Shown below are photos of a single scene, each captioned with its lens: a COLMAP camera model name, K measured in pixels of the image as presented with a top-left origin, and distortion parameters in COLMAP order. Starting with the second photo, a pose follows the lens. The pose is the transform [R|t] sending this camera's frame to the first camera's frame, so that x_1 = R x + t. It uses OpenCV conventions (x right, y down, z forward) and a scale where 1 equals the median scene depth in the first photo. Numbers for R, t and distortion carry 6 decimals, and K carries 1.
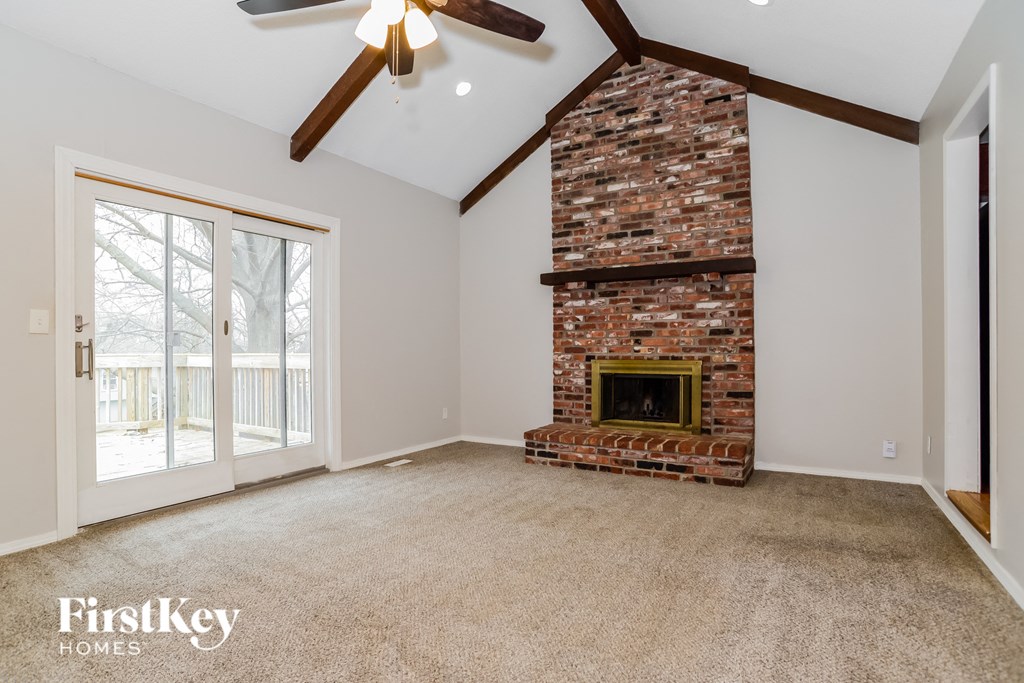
lens RADIAL K [[517.7, 0, 508.3], [0, 517.7, 348.1], [0, 0, 1]] dist [-0.093731, 0.050142]
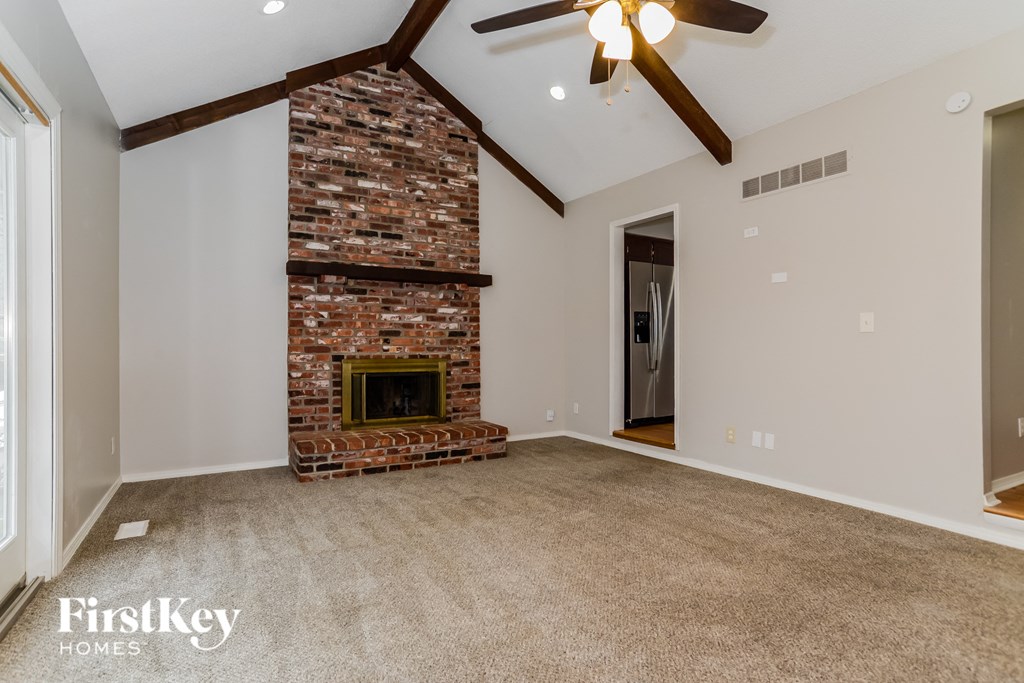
lens RADIAL K [[517.7, 0, 508.3], [0, 517.7, 348.1], [0, 0, 1]] dist [-0.093731, 0.050142]
pose [[0.471272, -0.002076, 0.881985, -0.543712], [-0.005214, 0.999973, 0.005140, -0.005319], [-0.881972, -0.007021, 0.471249, 0.303958]]
